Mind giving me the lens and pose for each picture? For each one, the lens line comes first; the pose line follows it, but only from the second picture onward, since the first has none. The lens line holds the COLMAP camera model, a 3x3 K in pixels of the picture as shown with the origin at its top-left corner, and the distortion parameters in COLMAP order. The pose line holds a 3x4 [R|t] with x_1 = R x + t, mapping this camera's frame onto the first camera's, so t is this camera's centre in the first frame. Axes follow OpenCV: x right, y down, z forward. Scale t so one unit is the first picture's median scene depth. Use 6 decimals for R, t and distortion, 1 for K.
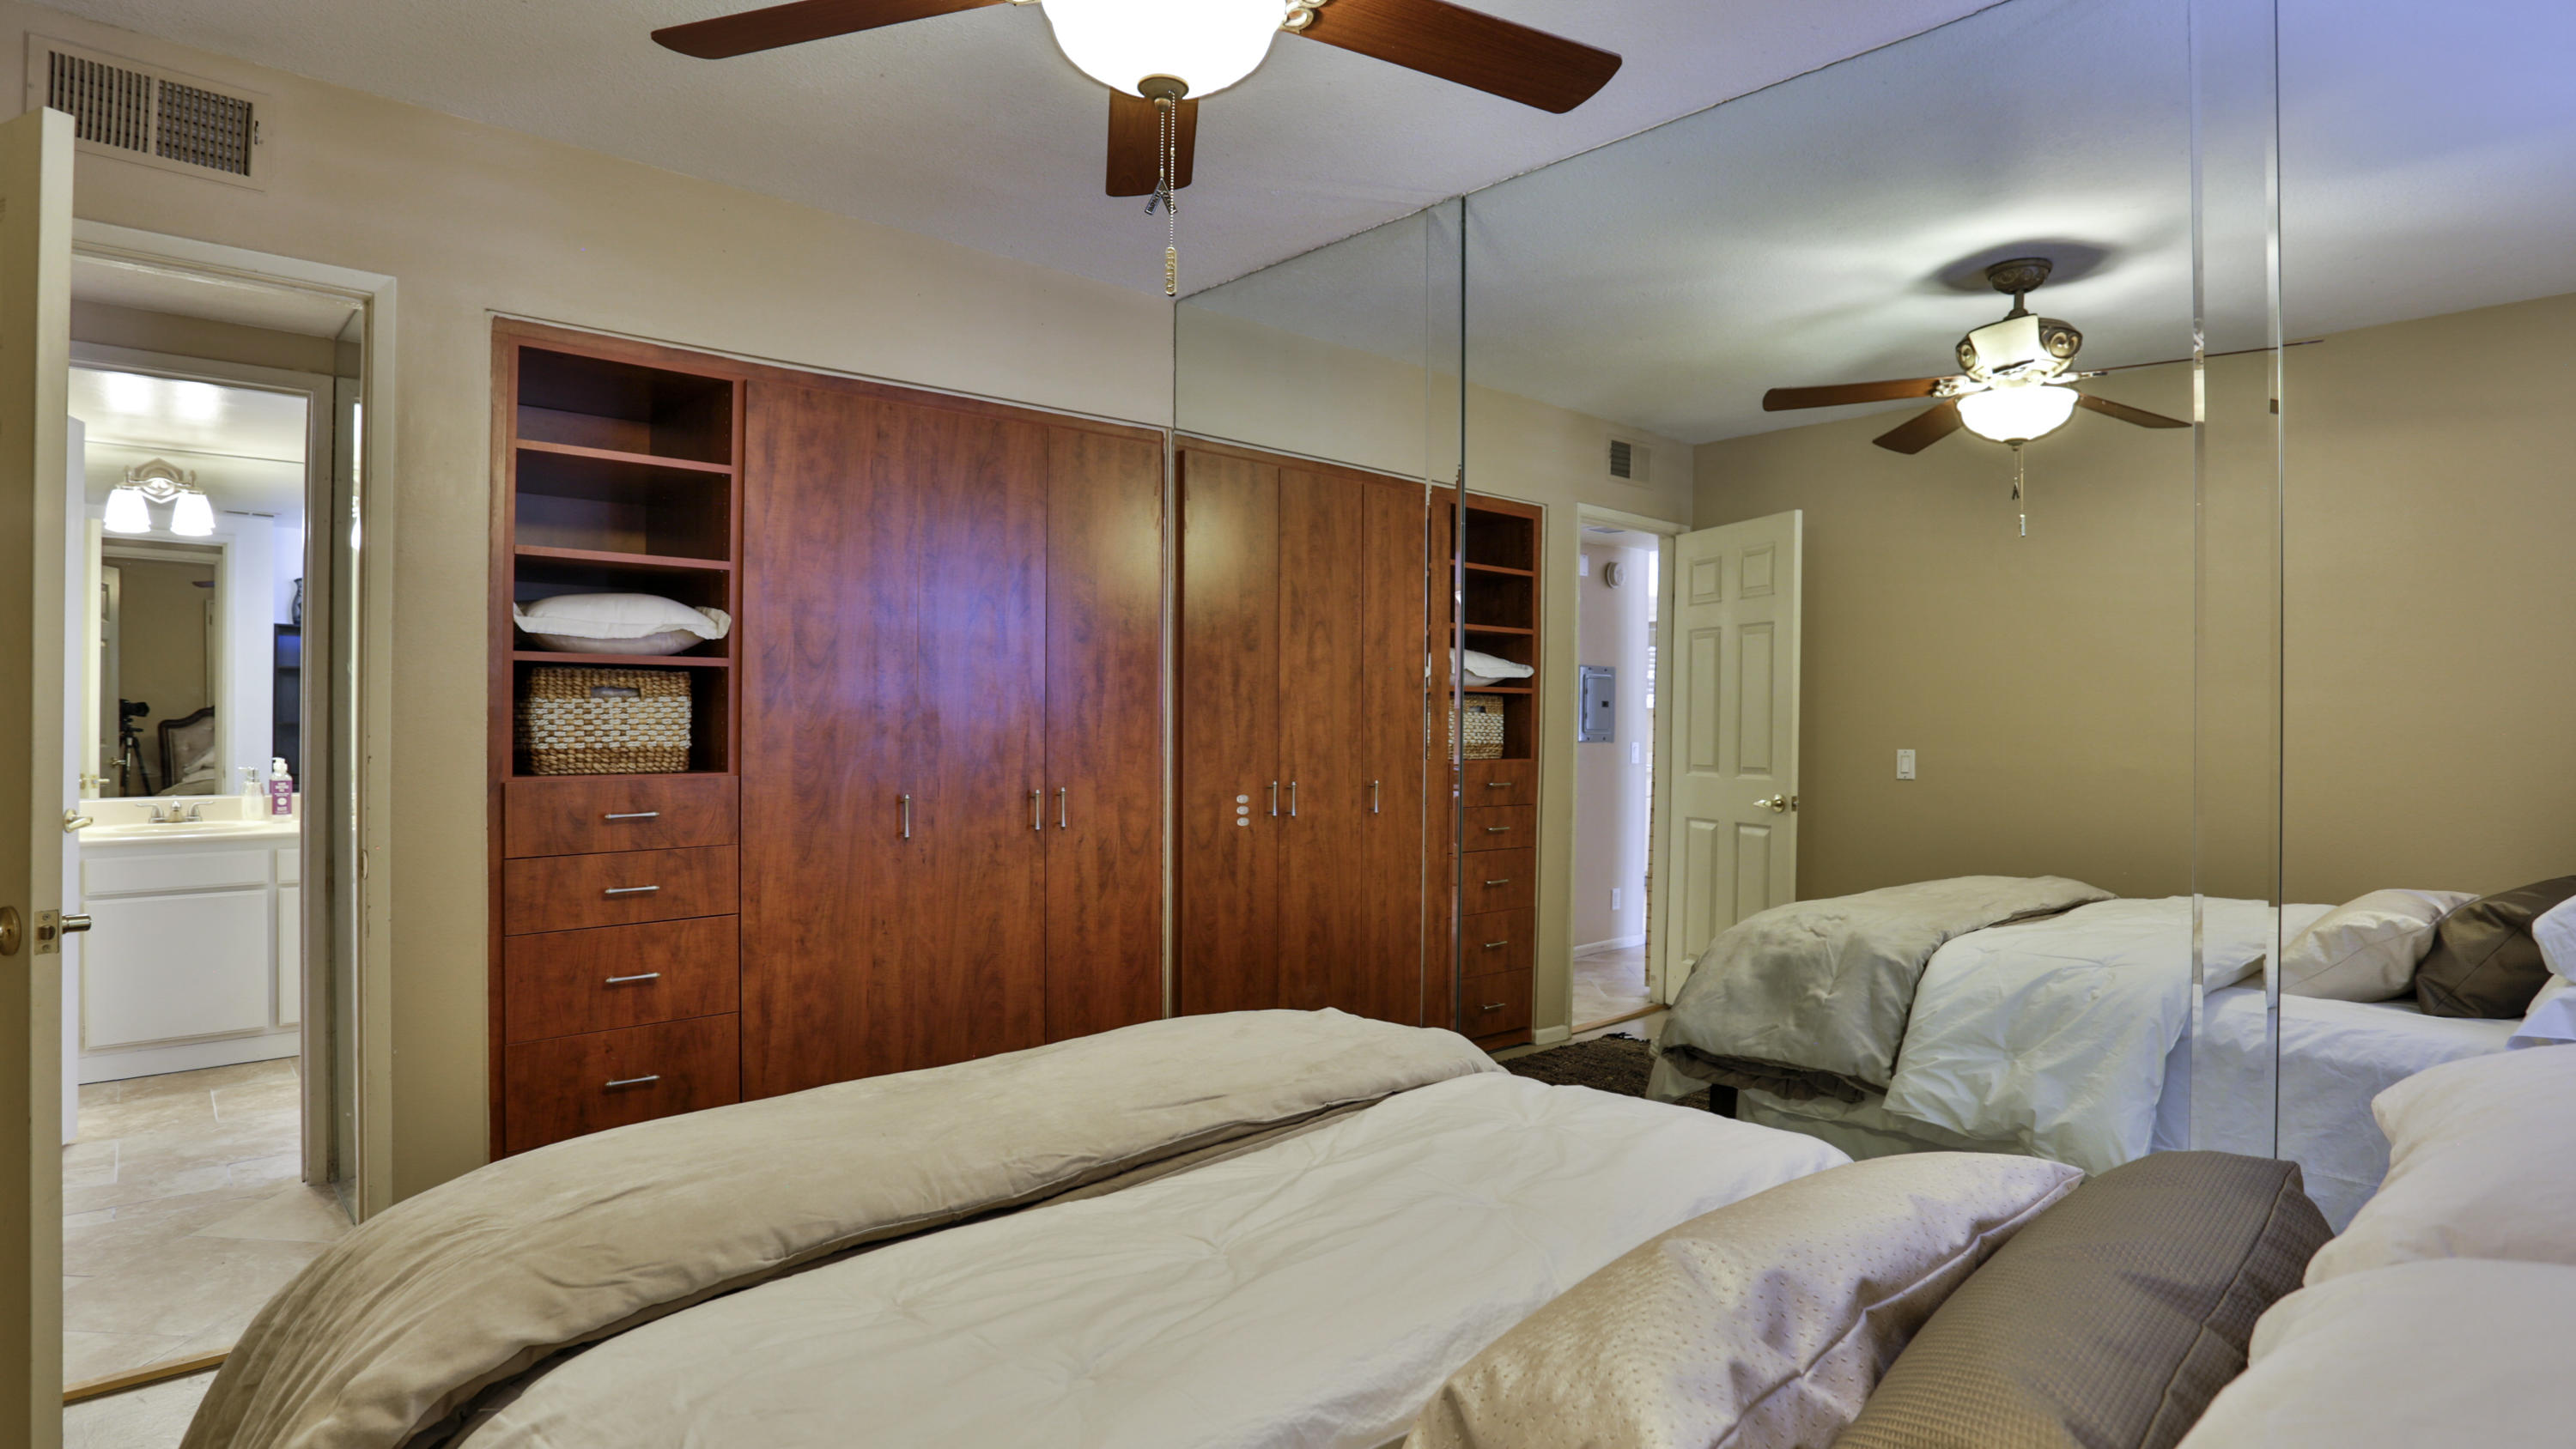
lens RADIAL K [[1327.1, 0, 1287.6], [0, 1327.1, 709.4], [0, 0, 1]] dist [-0.082969, 0.037724]
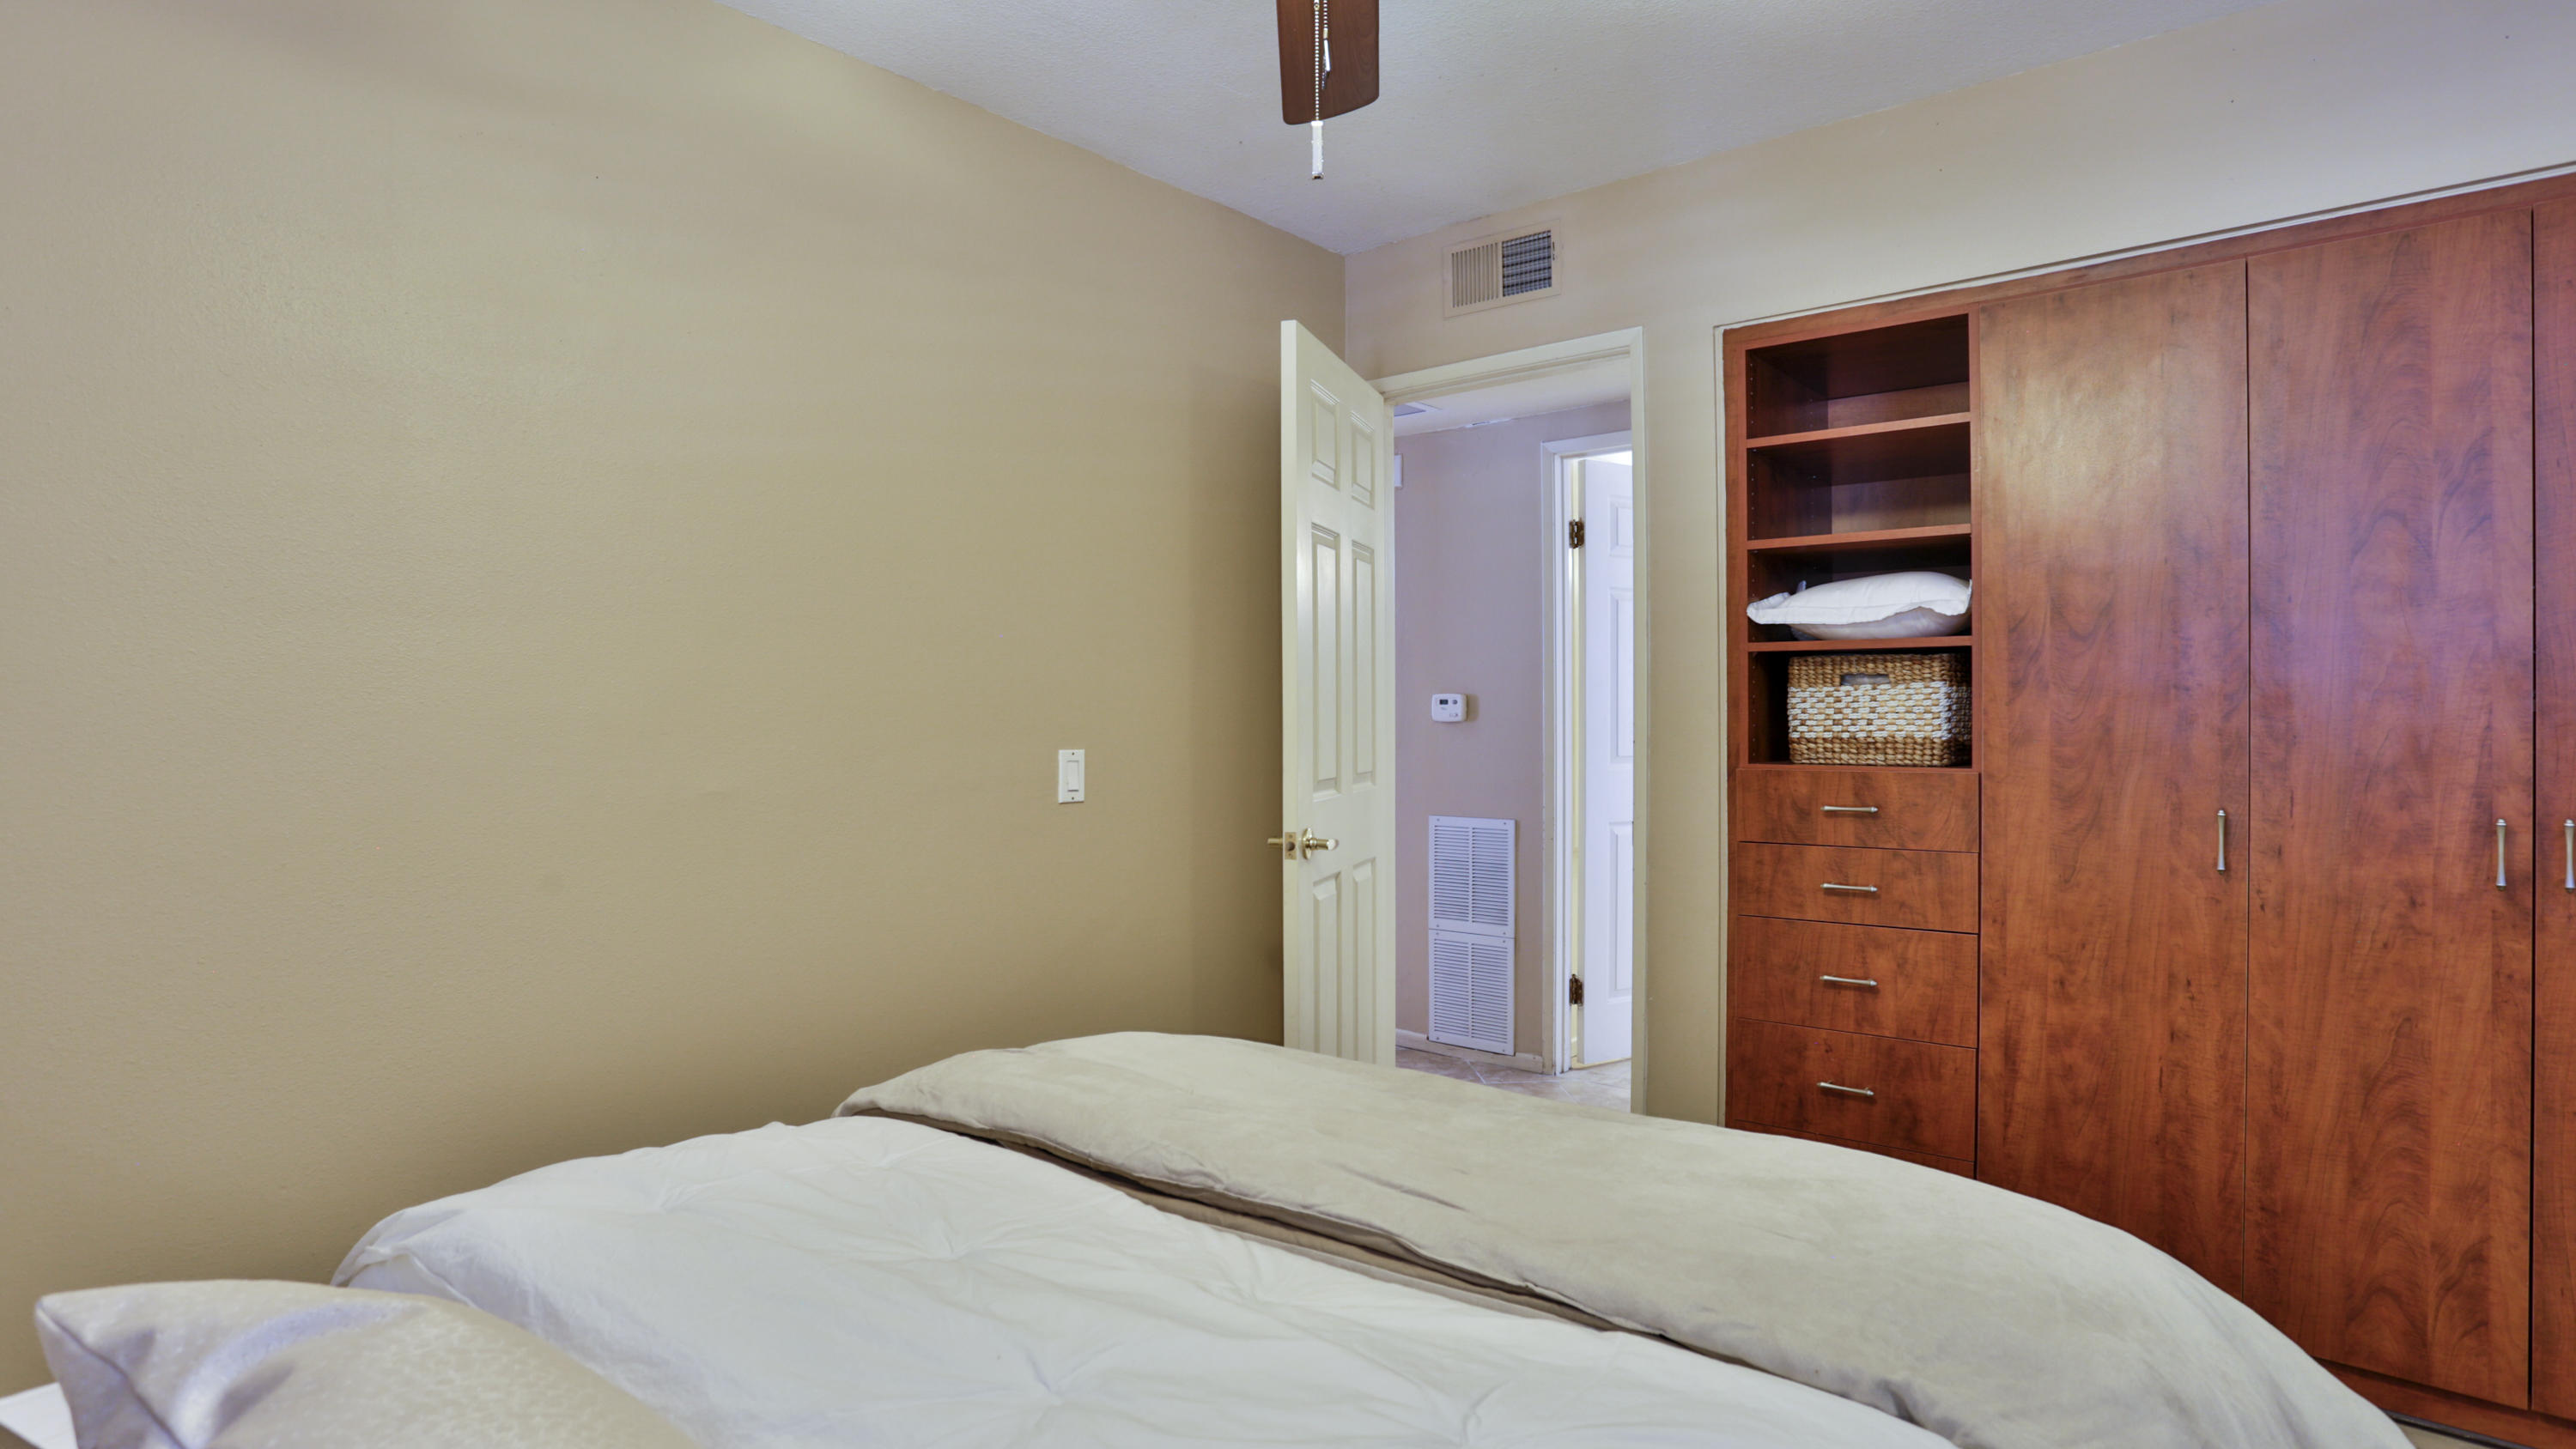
lens RADIAL K [[1327.1, 0, 1287.6], [0, 1327.1, 709.4], [0, 0, 1]] dist [-0.082969, 0.037724]
pose [[0.124109, -0.008012, -0.992236, 0.375109], [0.010549, 0.999922, -0.006755, 0.010713], [0.992212, -0.009629, 0.124184, 0.460149]]
